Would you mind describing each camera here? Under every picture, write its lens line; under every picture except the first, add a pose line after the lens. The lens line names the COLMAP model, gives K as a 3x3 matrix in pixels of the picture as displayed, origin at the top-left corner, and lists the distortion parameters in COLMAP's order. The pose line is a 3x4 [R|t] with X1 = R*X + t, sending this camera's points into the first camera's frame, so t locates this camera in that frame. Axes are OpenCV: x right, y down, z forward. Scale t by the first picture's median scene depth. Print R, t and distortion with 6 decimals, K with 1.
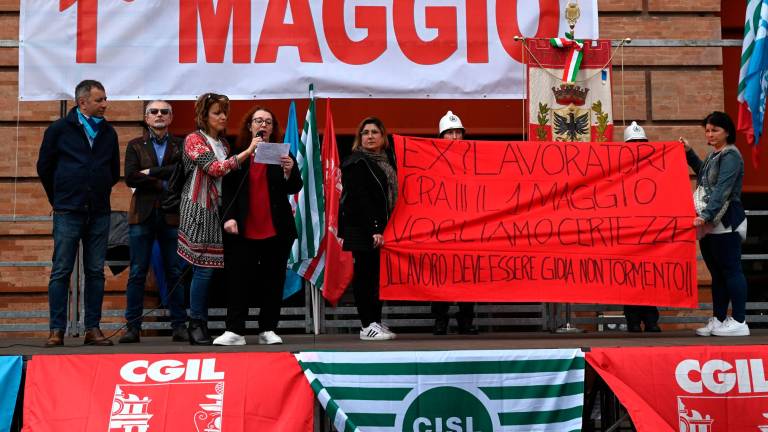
lens RADIAL K [[1176.7, 0, 385.0], [0, 1176.7, 171.5], [0, 0, 1]] dist [-0.013248, -0.005992]
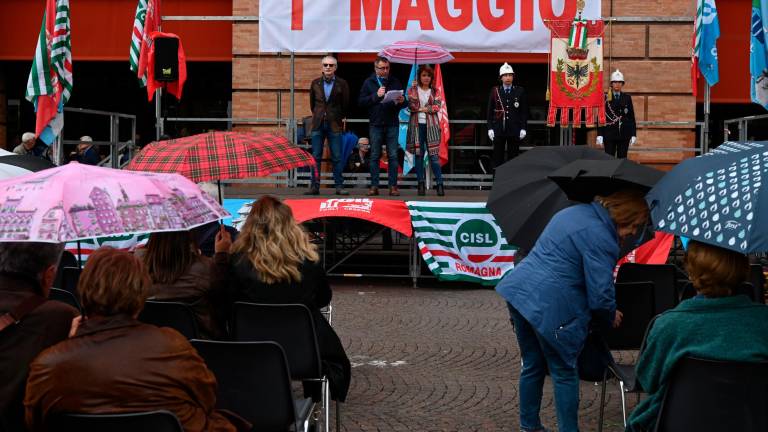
lens RADIAL K [[1210.4, 0, 384.0], [0, 1210.4, 216.0], [0, 0, 1]] dist [0.005891, 0.042694]
pose [[0.990278, 0.028387, -0.136178, 0.121900], [-0.004366, 0.984817, 0.173542, -0.132587], [0.139037, -0.171260, 0.975366, -0.761707]]
